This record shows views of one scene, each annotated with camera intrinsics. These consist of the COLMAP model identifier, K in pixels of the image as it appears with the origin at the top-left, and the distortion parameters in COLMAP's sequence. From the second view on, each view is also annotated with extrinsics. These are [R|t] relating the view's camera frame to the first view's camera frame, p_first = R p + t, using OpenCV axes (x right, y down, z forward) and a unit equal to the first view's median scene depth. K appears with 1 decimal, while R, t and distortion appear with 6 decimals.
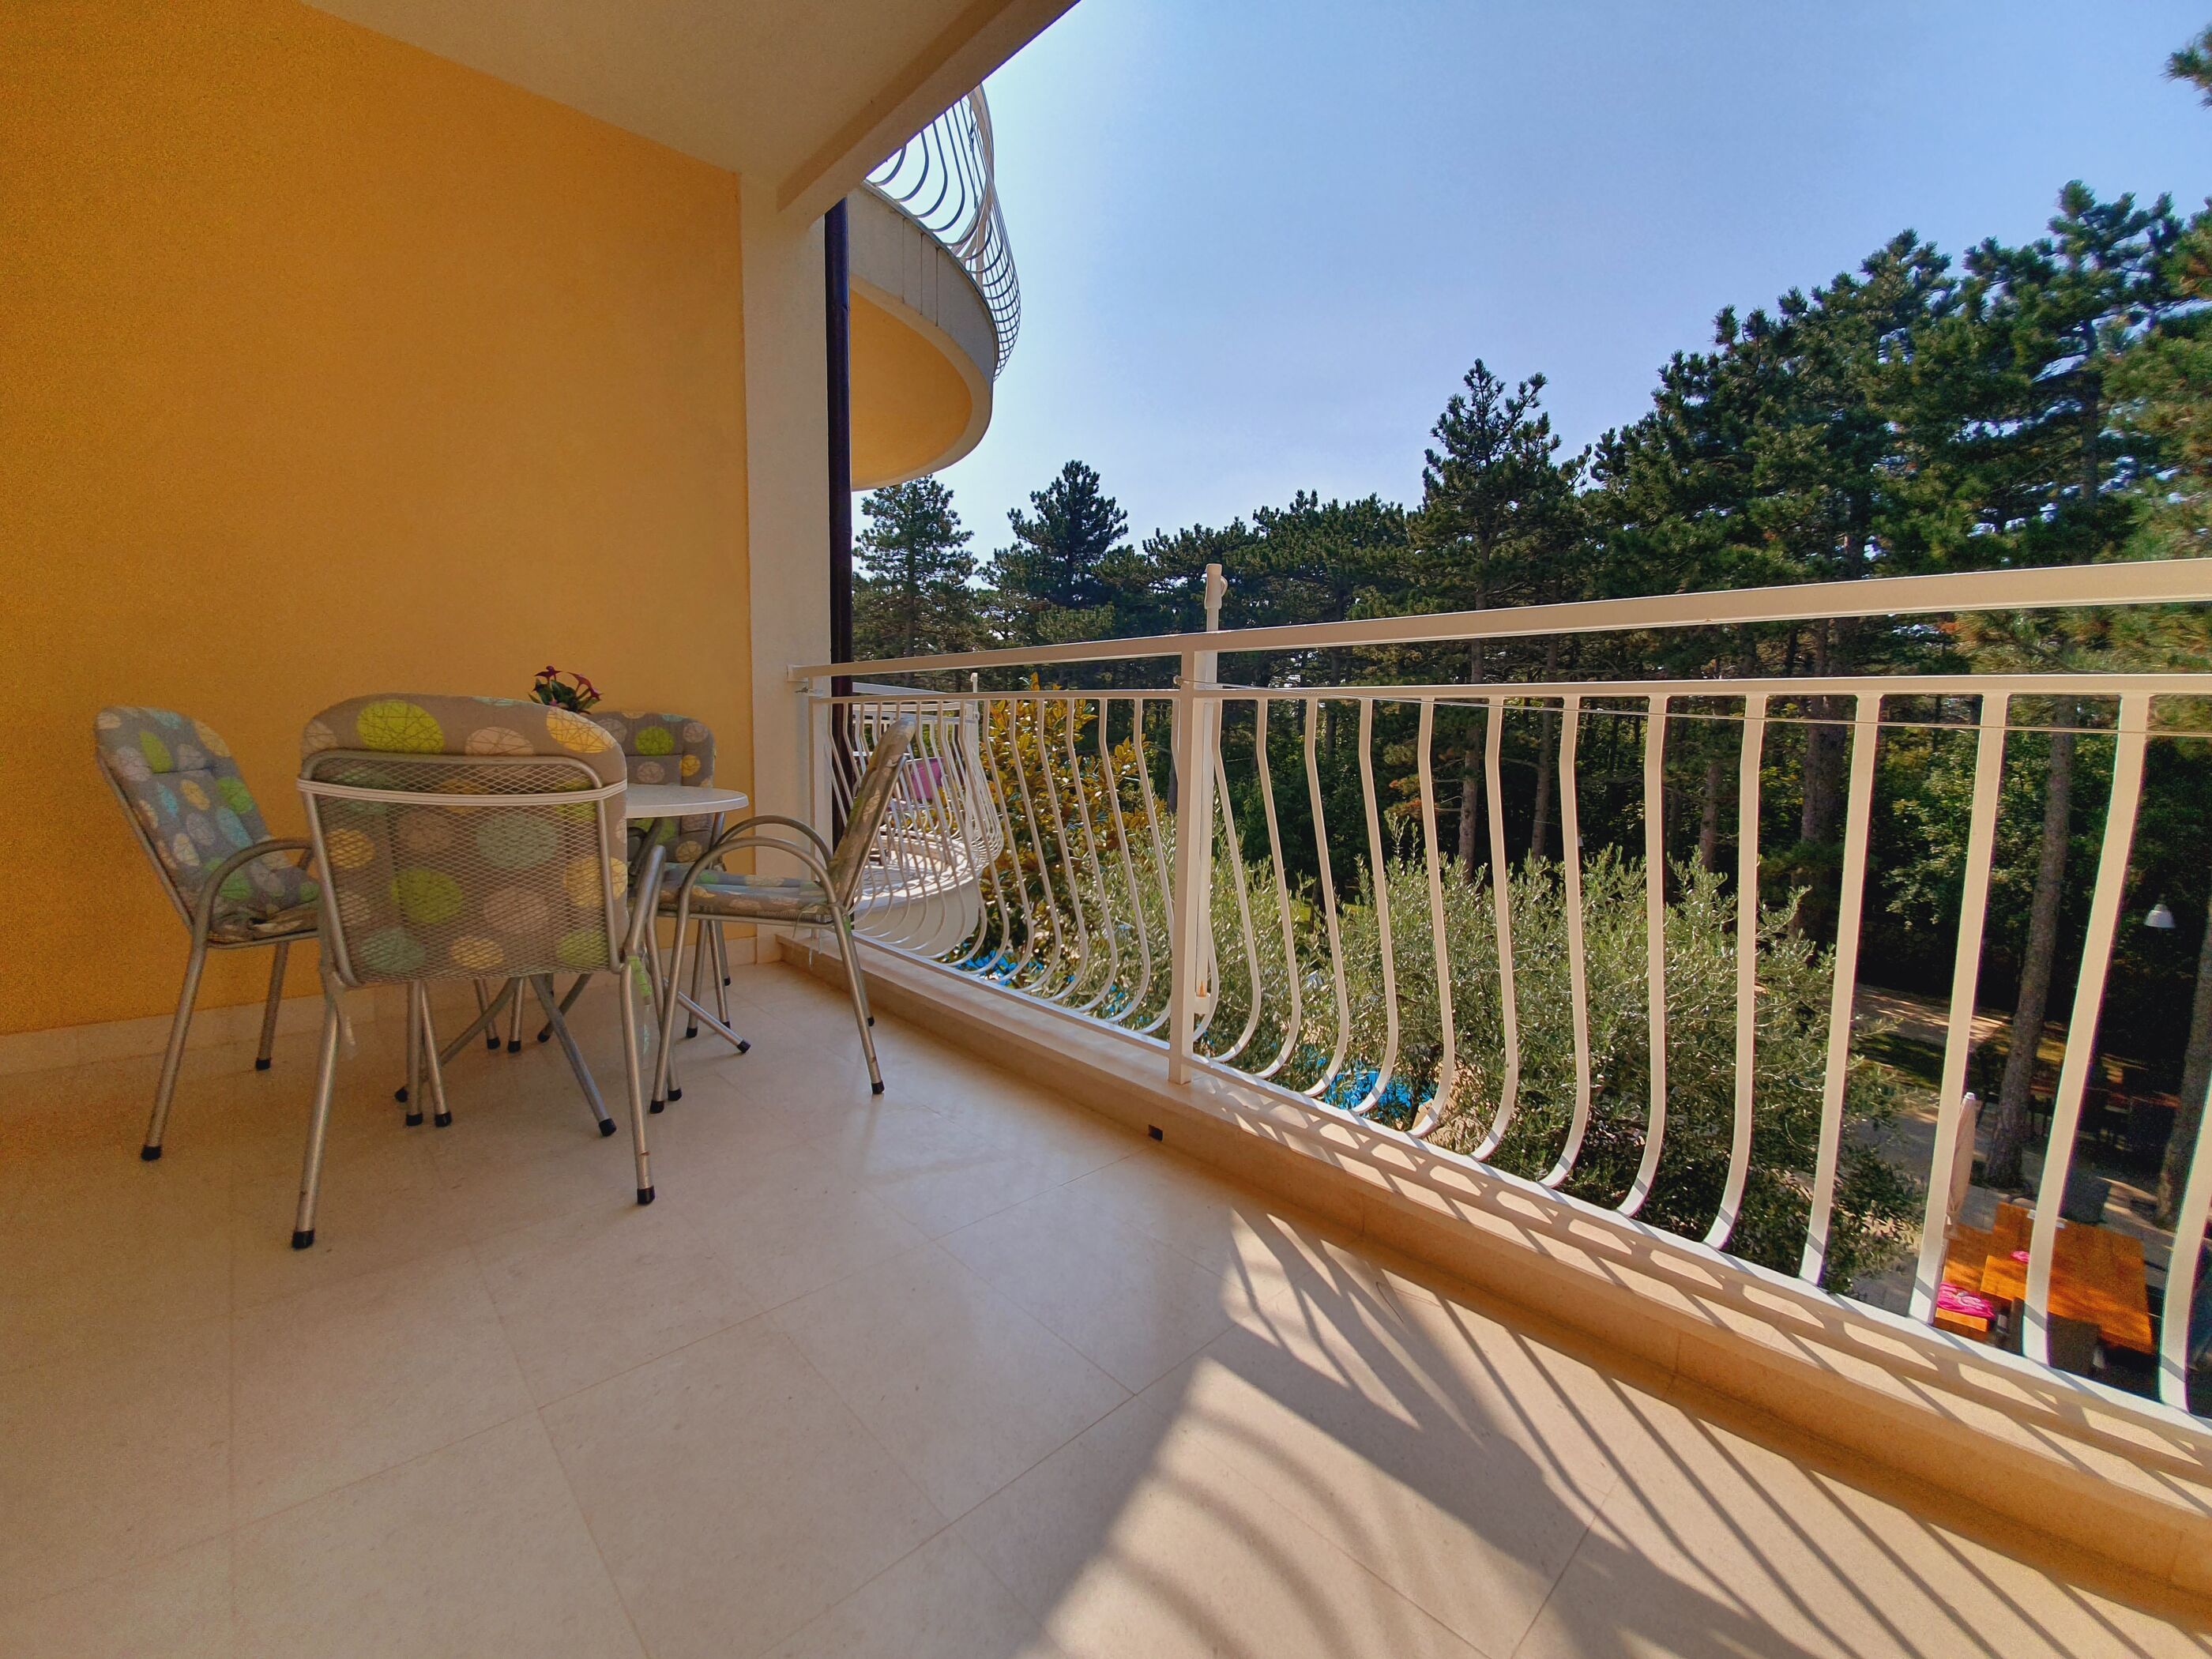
lens RADIAL K [[875.2, 0, 1117.3], [0, 875.2, 830.1], [0, 0, 1]] dist [0.002558, -0.012098]
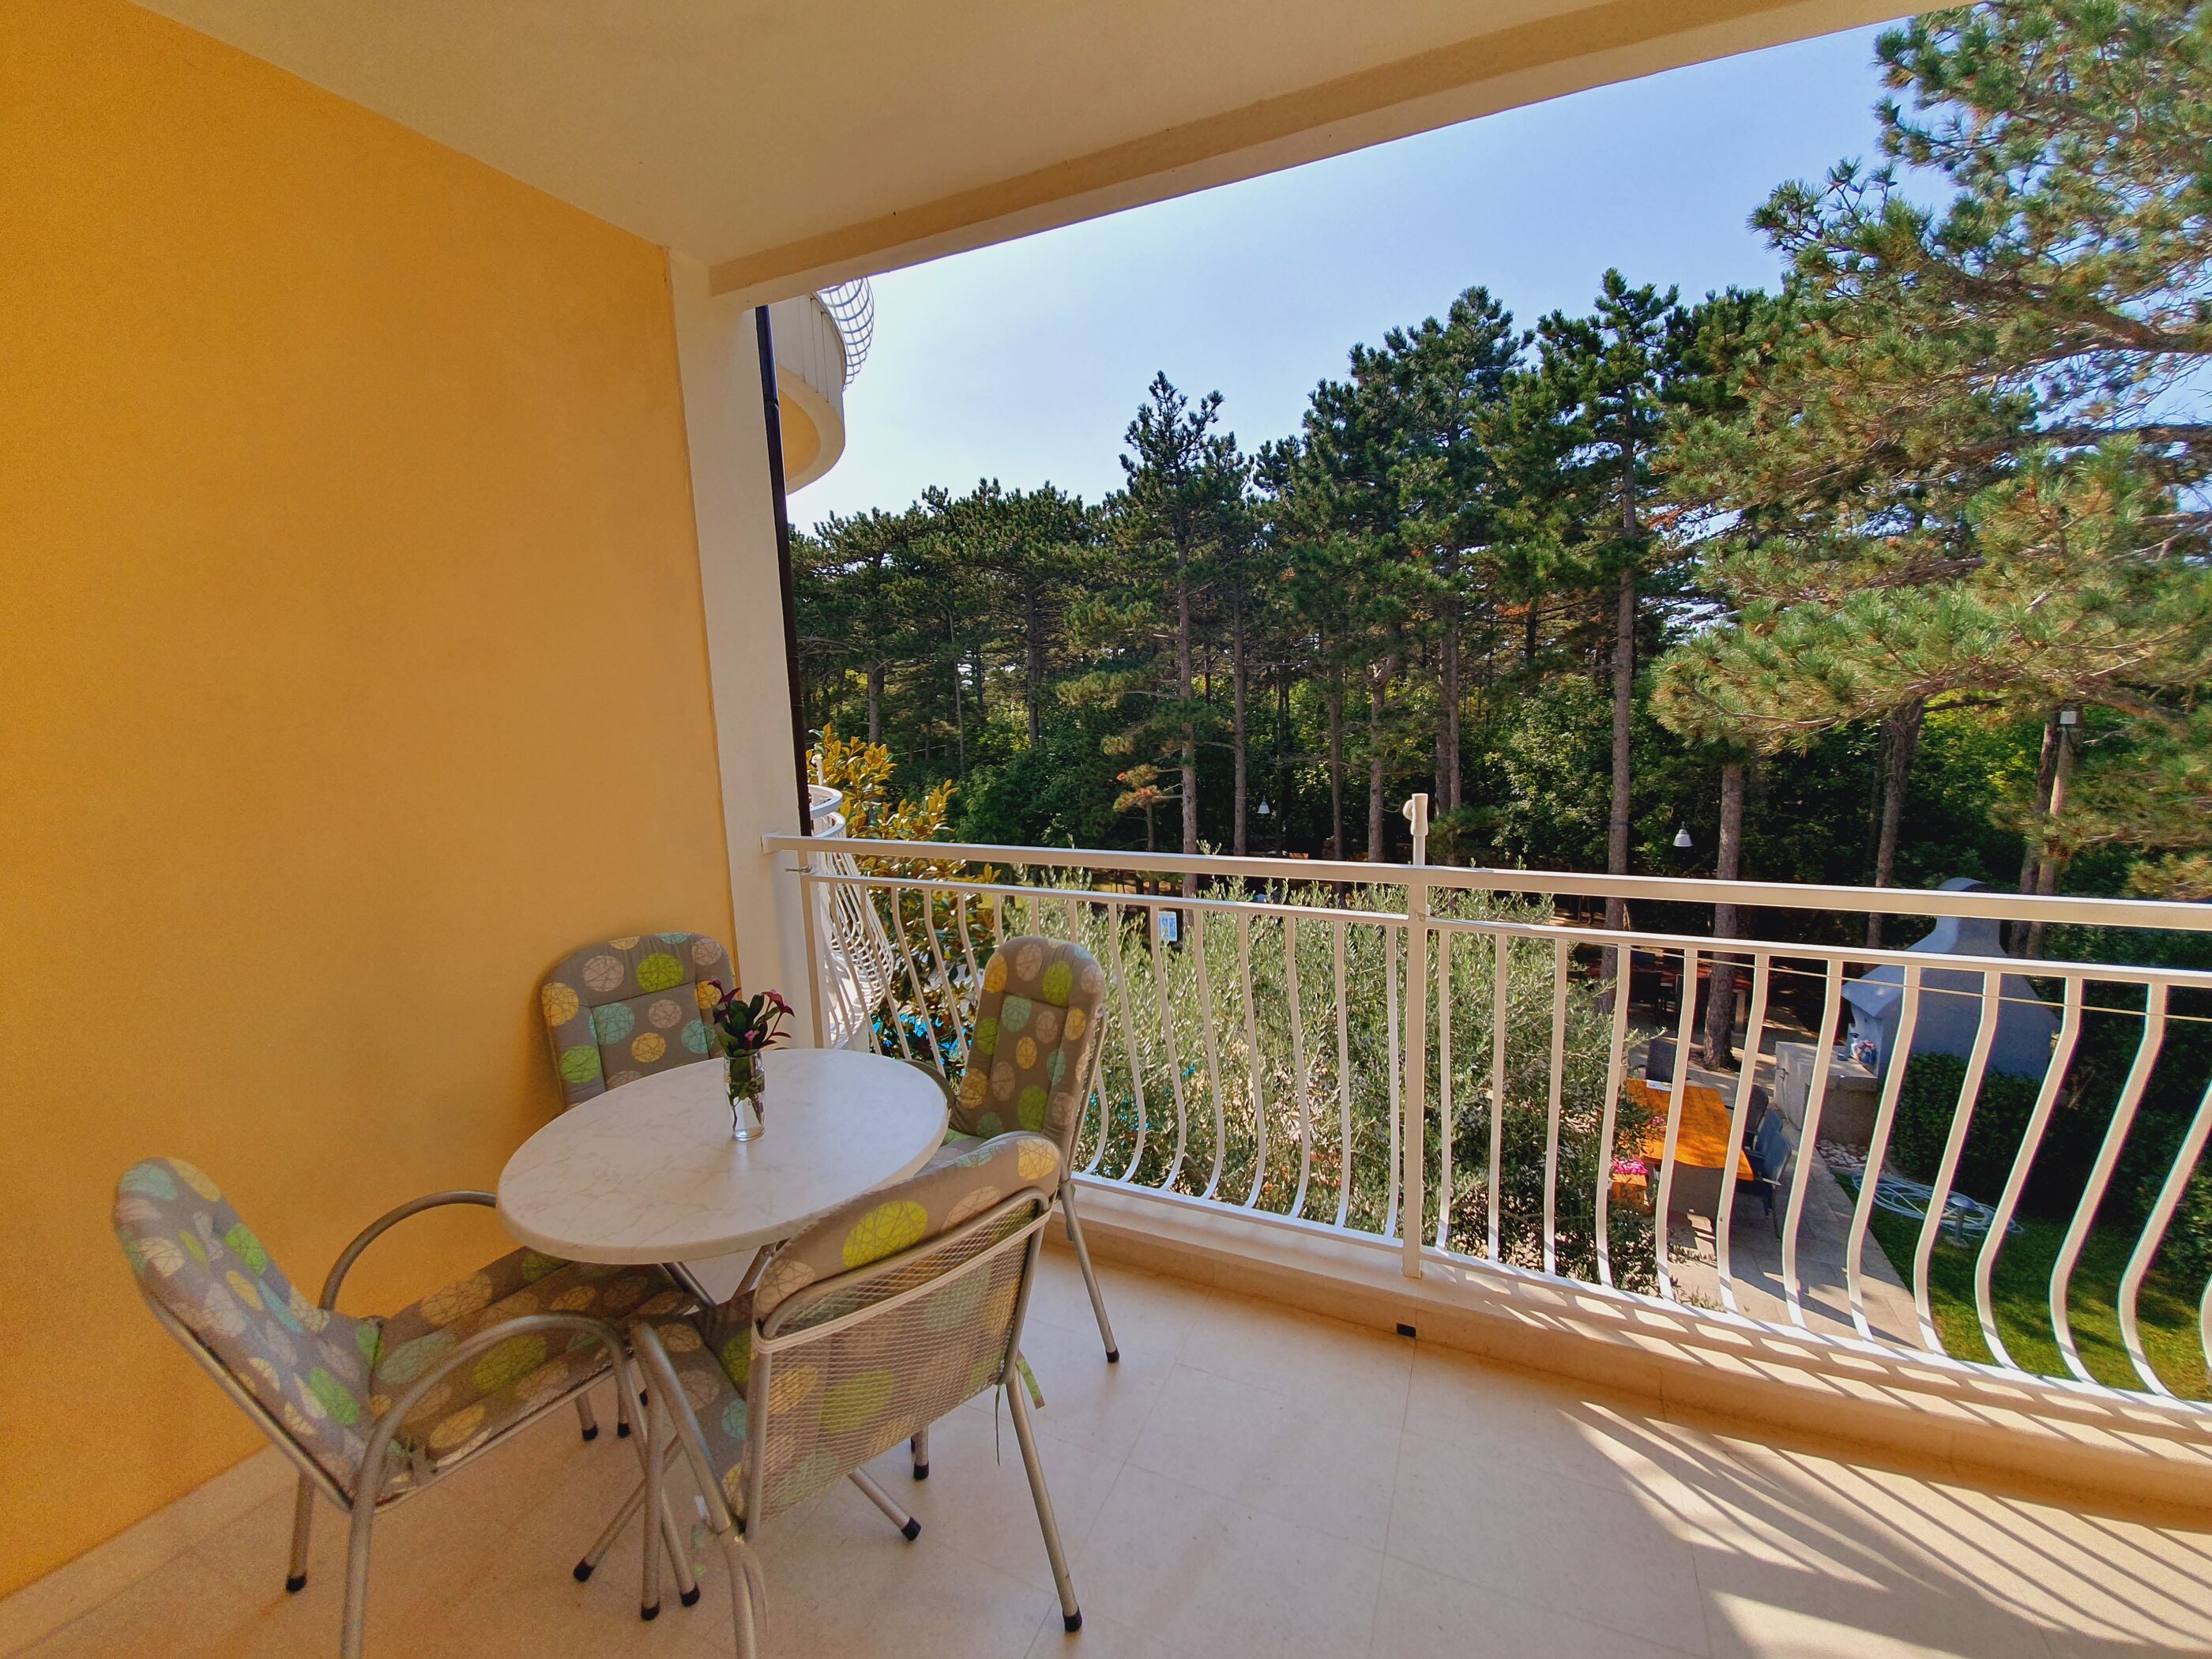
lens RADIAL K [[881.8, 0, 1115.8], [0, 881.8, 825.5], [0, 0, 1]] dist [0.001239, 0.000145]
pose [[0.927899, -0.099645, 0.359268, -0.126683], [0.089735, 0.994984, 0.044202, -0.071047], [-0.361871, -0.008776, 0.932187, 0.028817]]
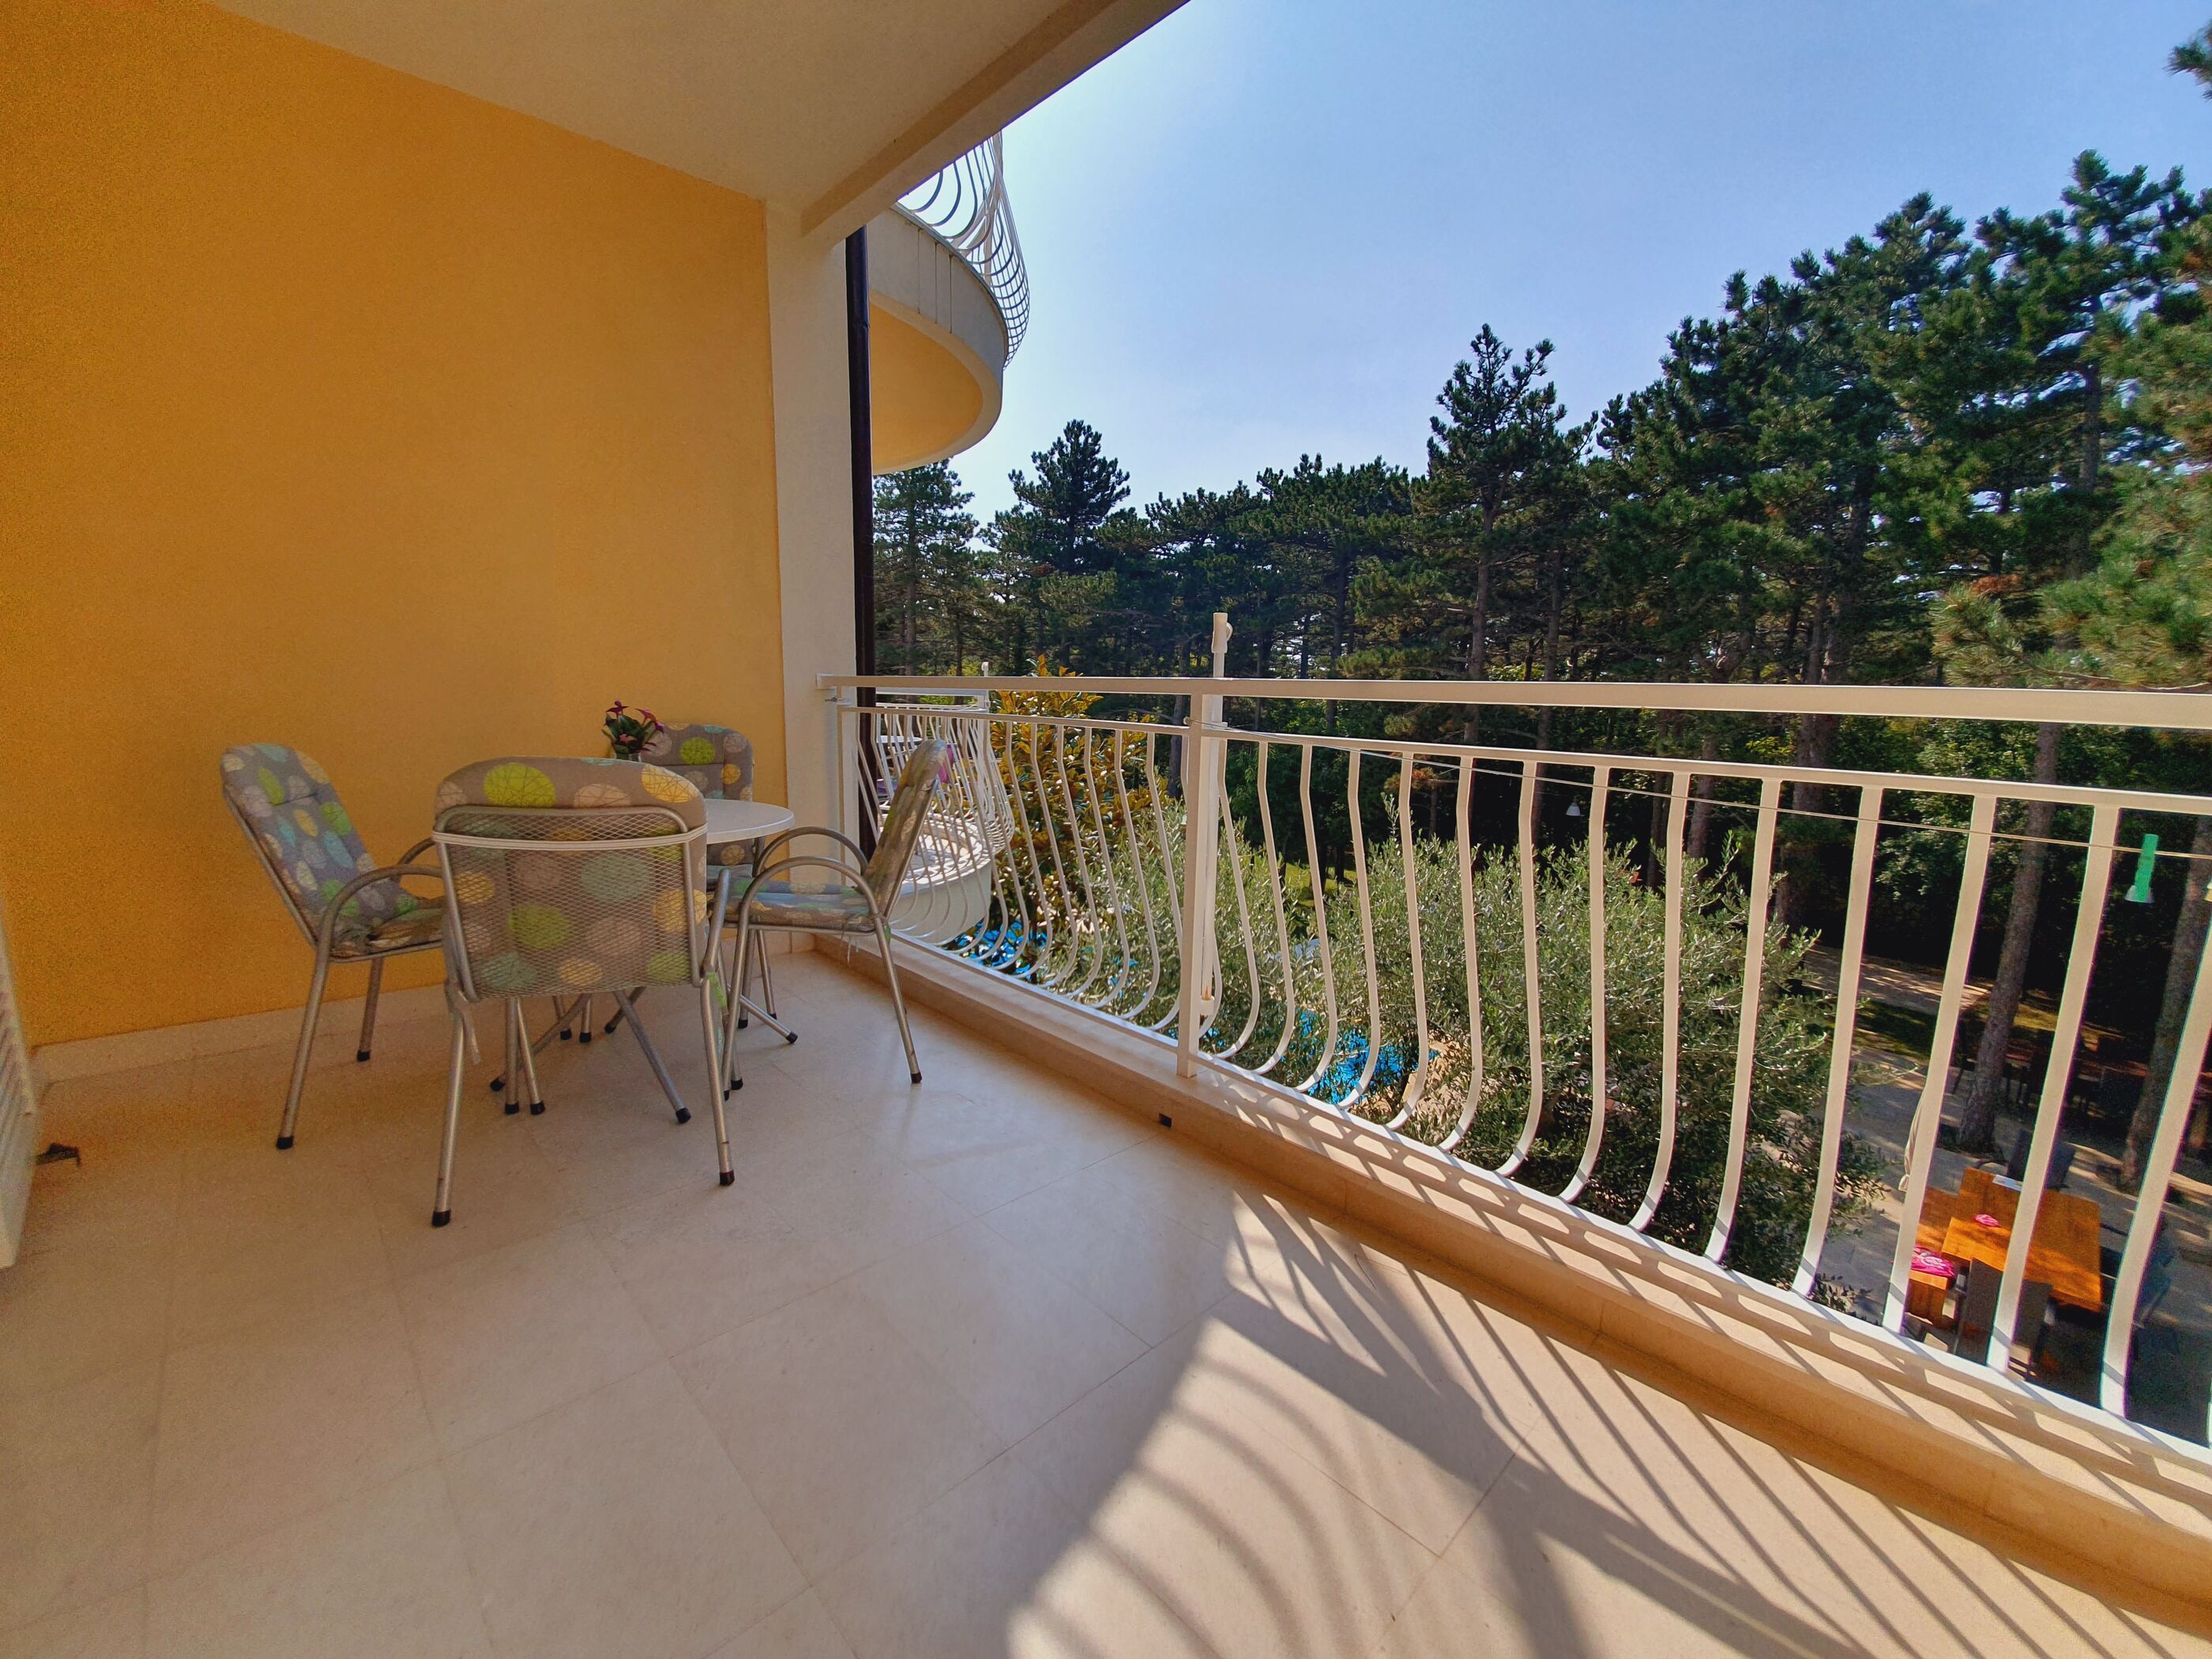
lens RADIAL K [[875.2, 0, 1117.3], [0, 875.2, 830.1], [0, 0, 1]] dist [0.002558, -0.012098]
pose [[0.999998, 0.001825, -0.000806, -0.003762], [-0.001788, 0.999018, 0.044267, -0.016245], [0.000886, -0.044265, 0.999019, -0.023600]]
